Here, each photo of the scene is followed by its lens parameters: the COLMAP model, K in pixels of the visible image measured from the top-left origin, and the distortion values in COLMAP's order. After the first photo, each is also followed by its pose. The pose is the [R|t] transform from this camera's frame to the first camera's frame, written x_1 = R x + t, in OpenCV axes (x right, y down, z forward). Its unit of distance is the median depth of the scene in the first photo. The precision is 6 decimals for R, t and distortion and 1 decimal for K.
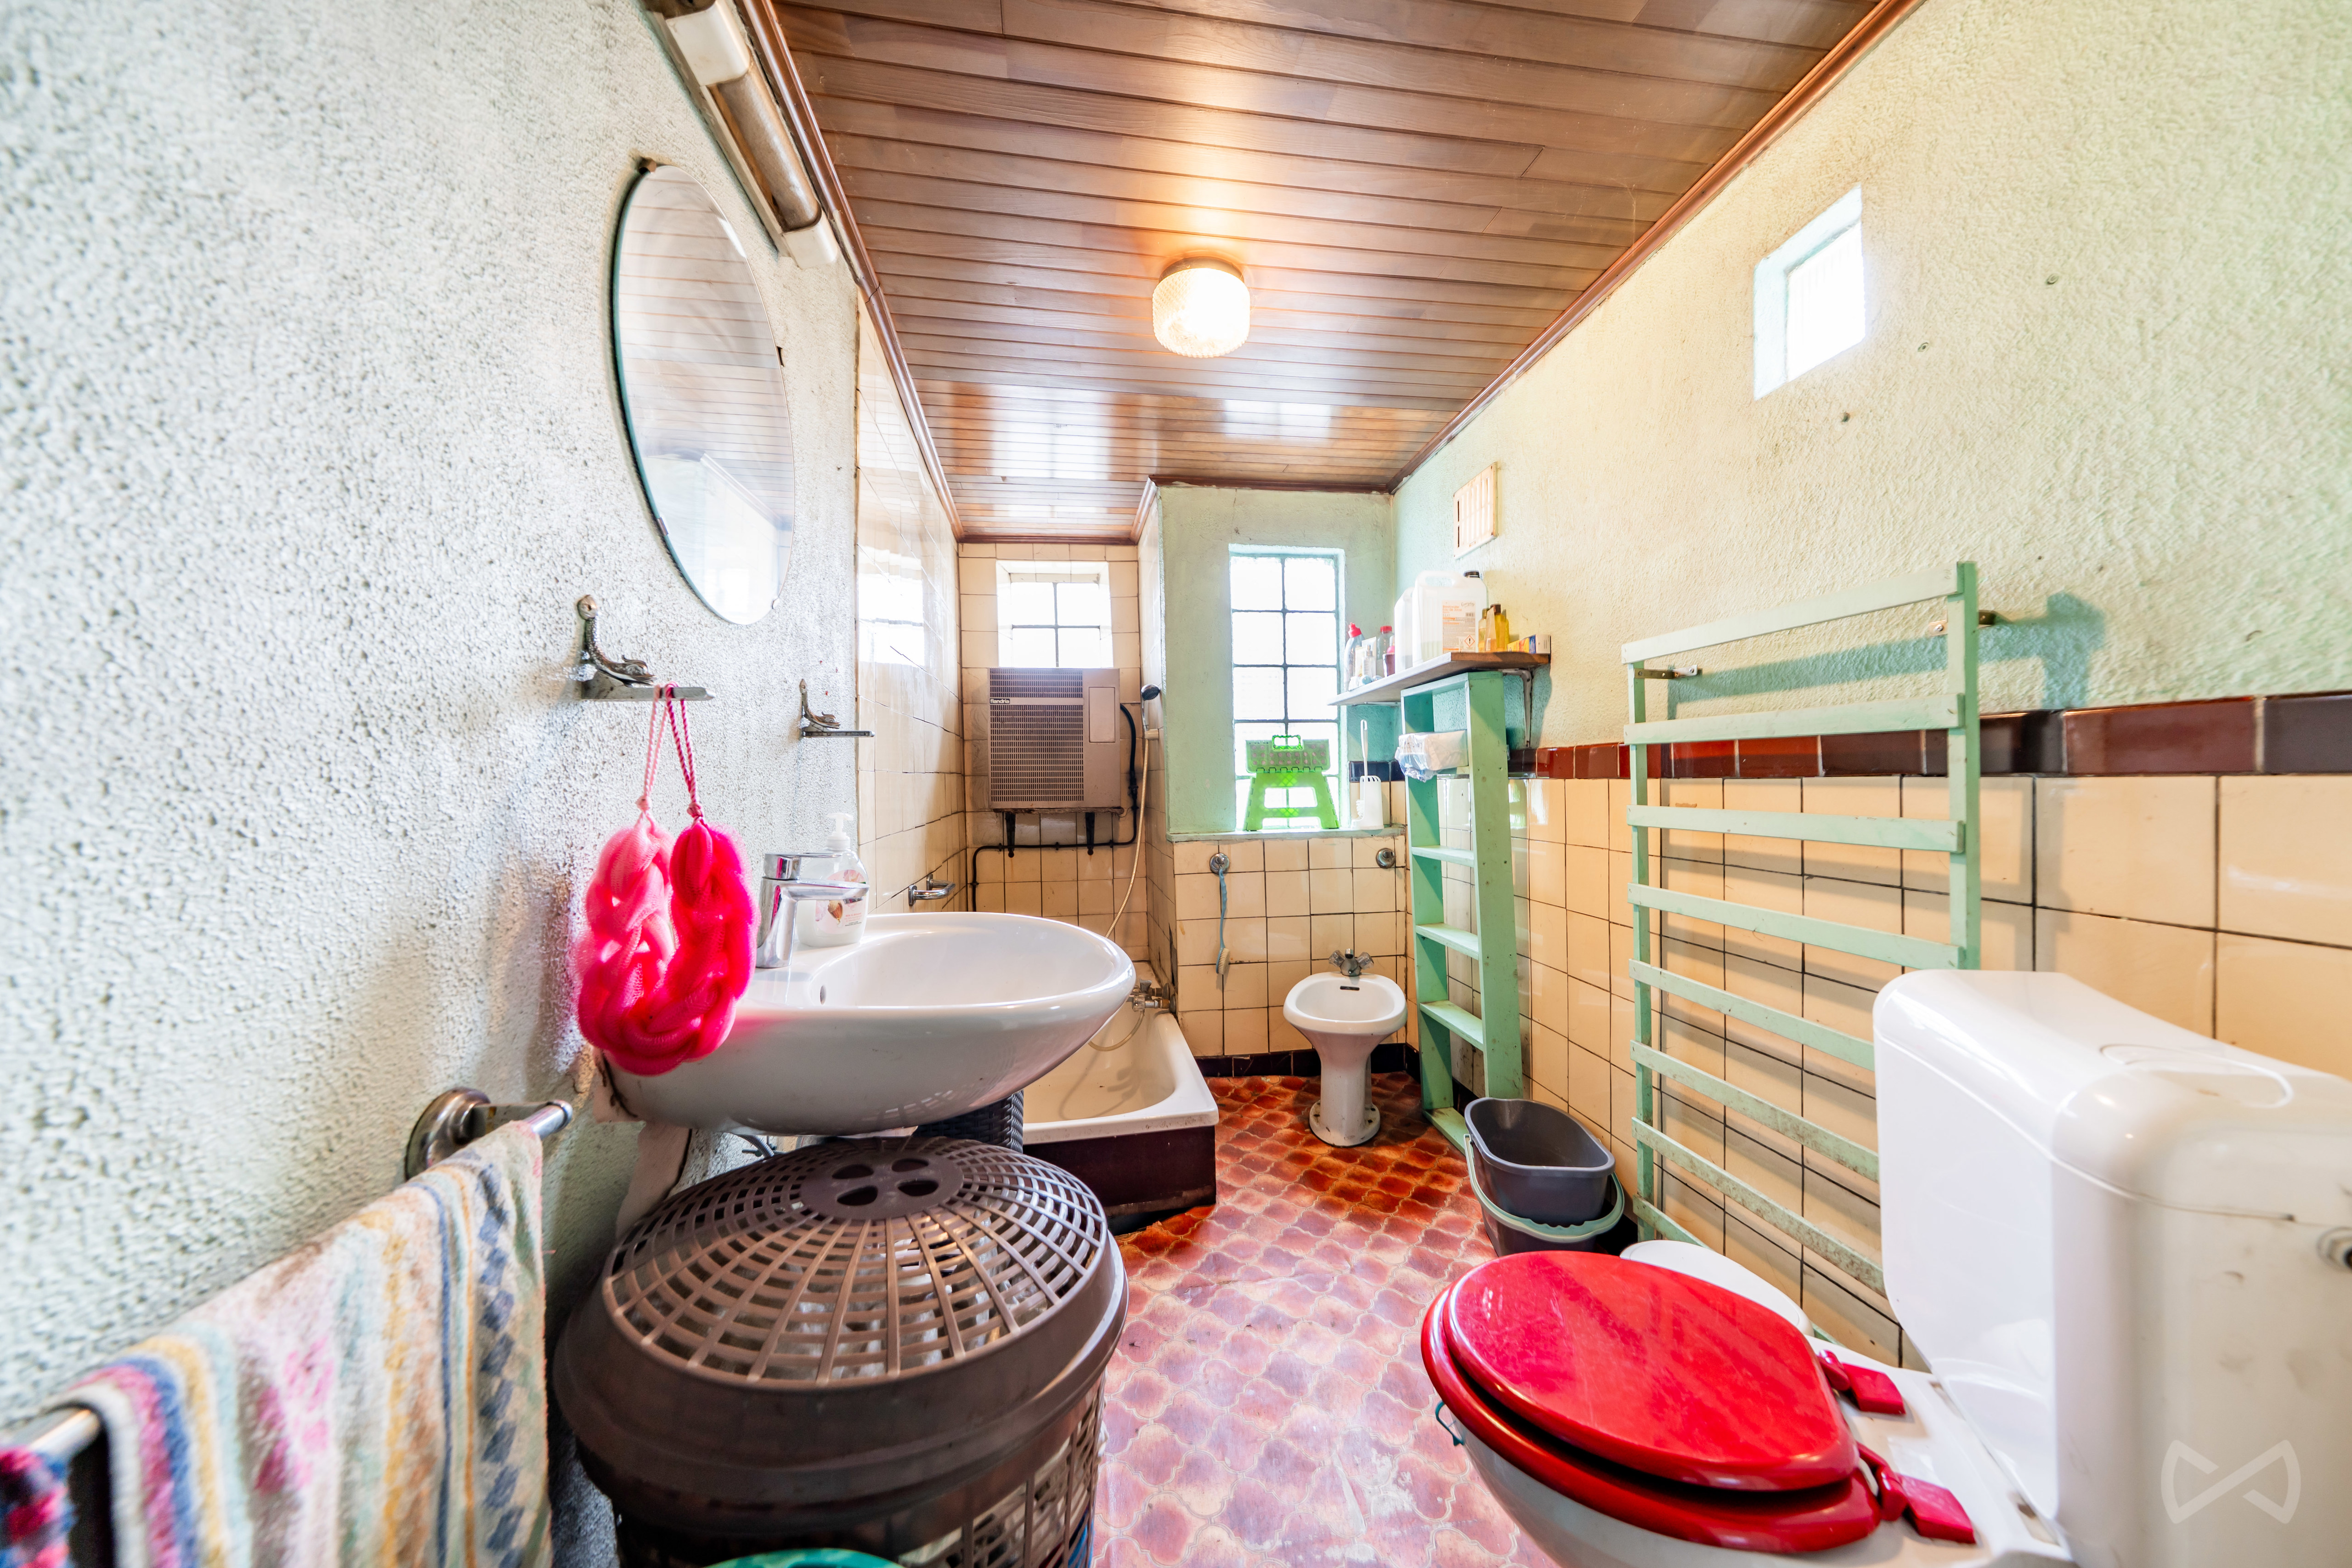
lens RADIAL K [[794.8, 0, 1187.1], [0, 794.8, 790.2], [0, 0, 1]] dist [-0.000358, -0.000064]
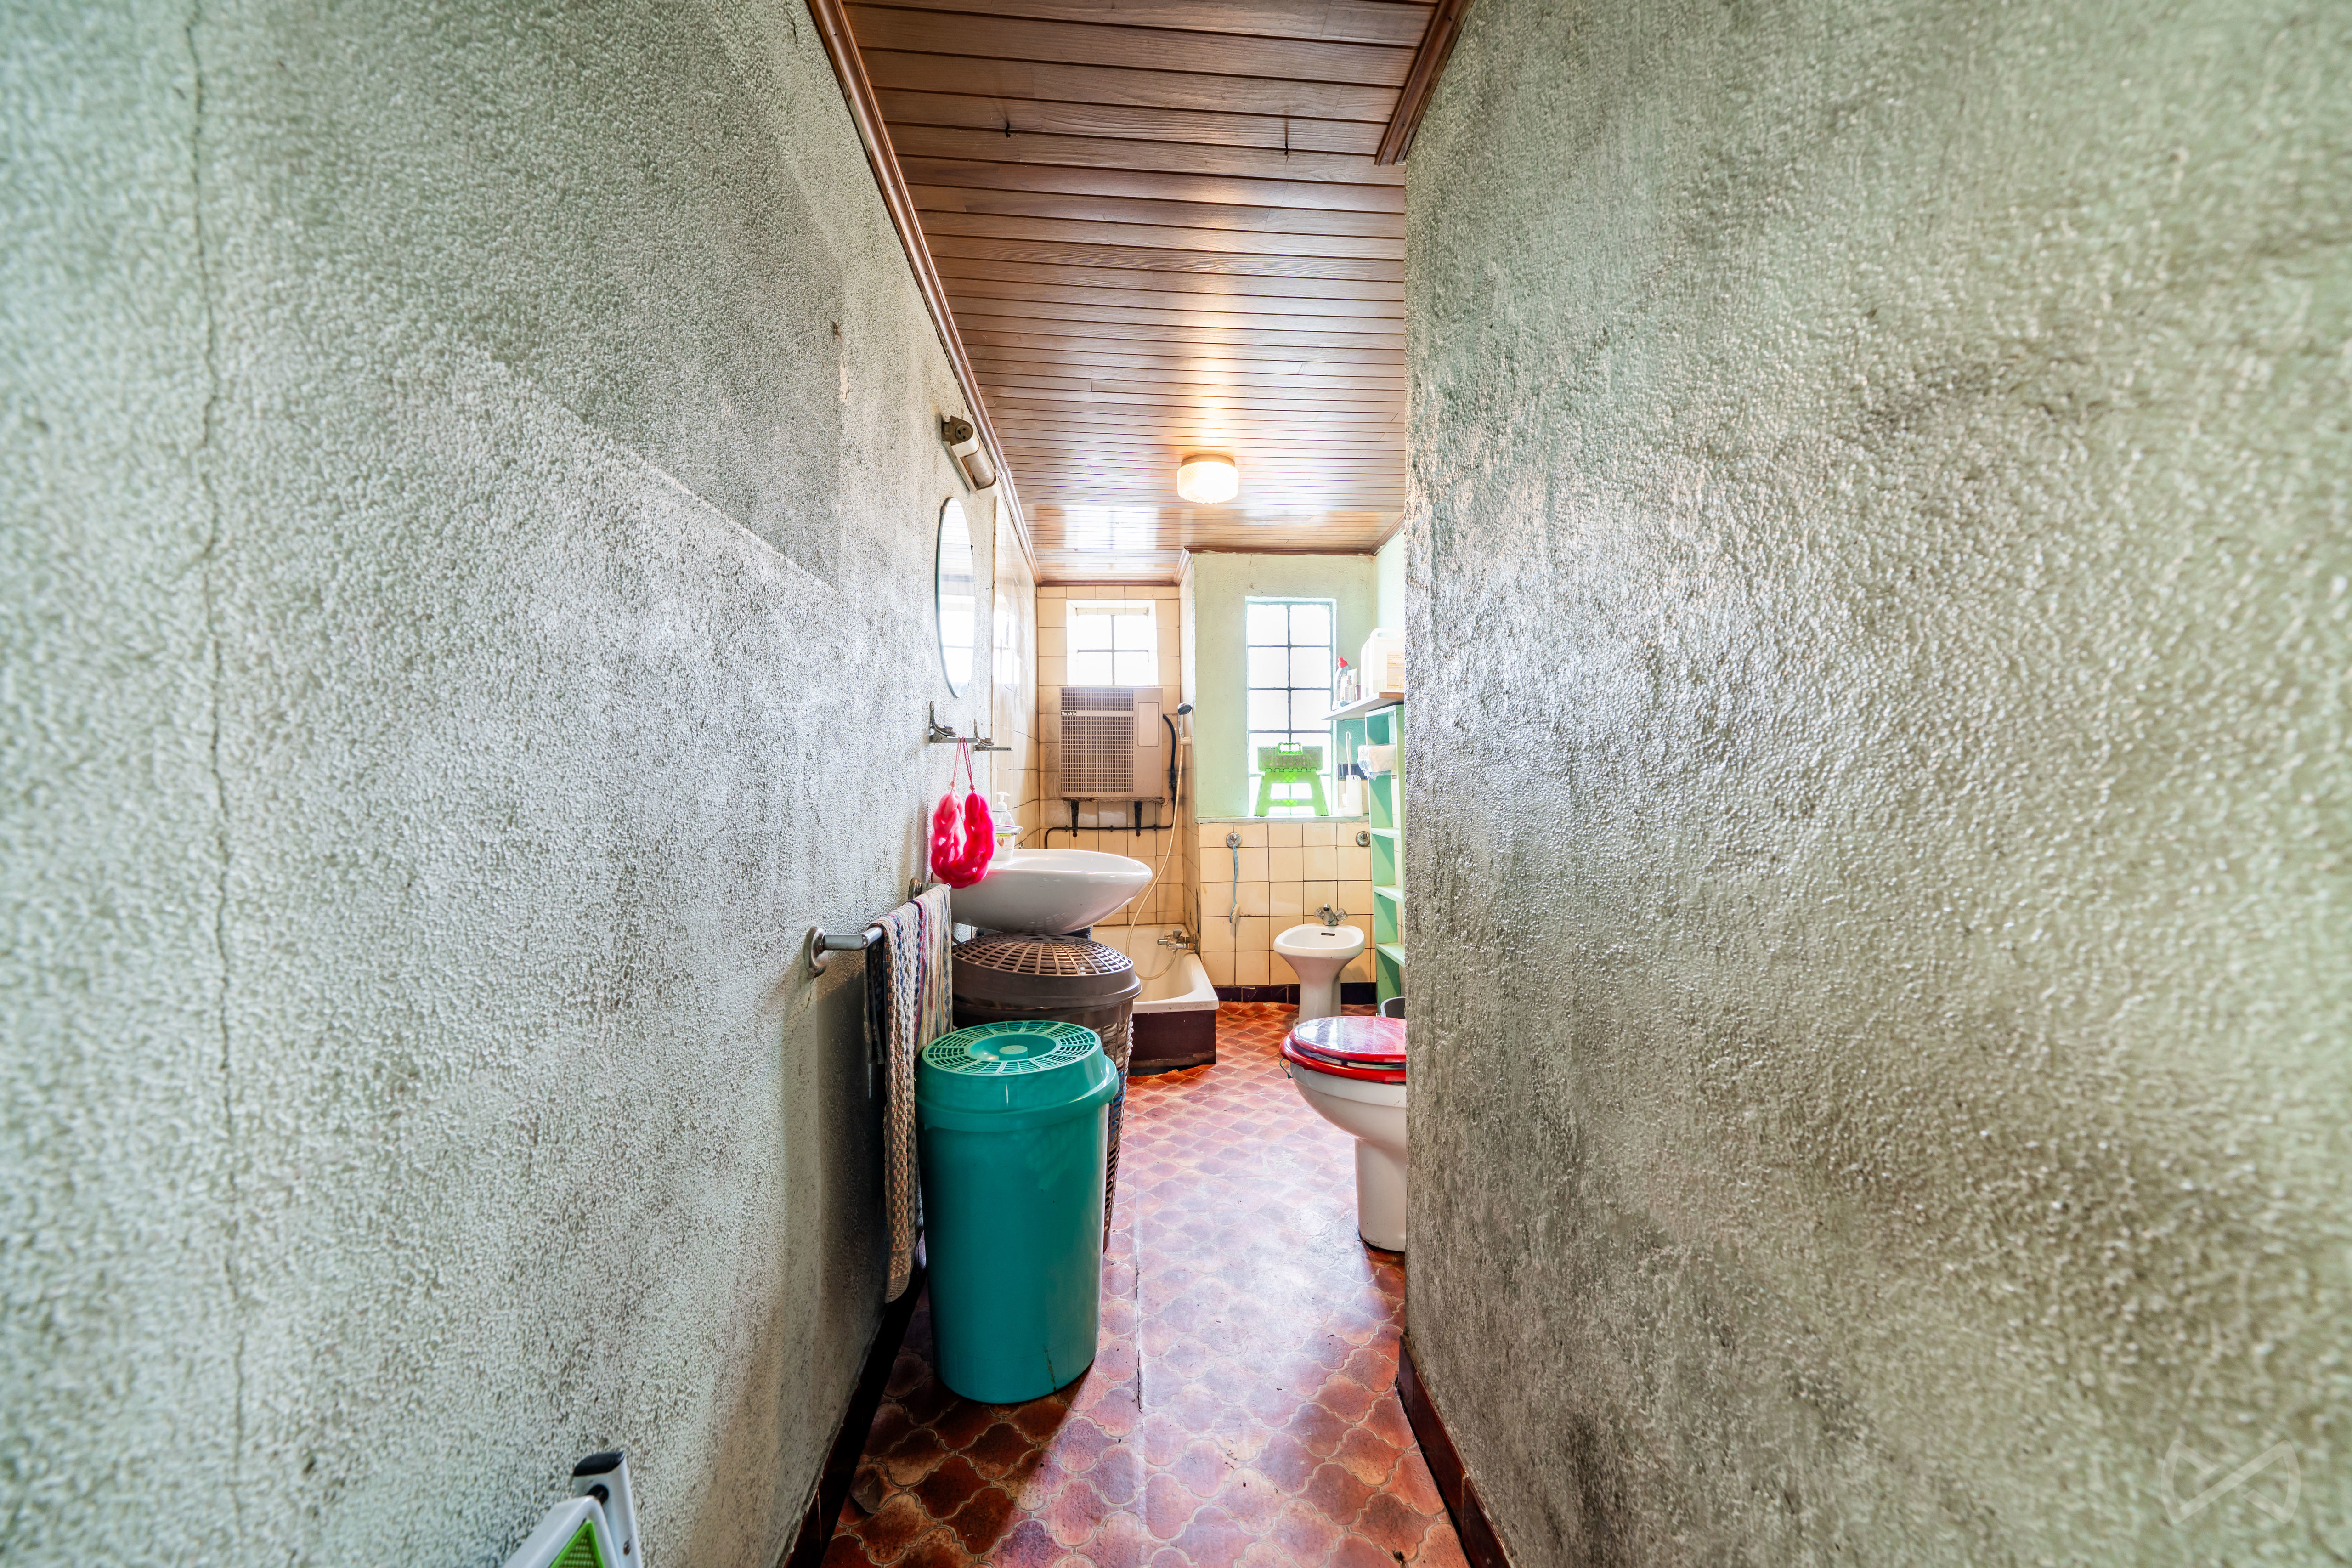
lens RADIAL K [[908.3, 0, 1183.5], [0, 908.3, 776.8], [0, 0, 1]] dist [-0.003926, -0.000391]
pose [[0.996633, 0.011060, -0.081241, 0.076064], [-0.012023, 0.999863, -0.011373, 0.004923], [0.081104, 0.012312, 0.996630, -0.491432]]
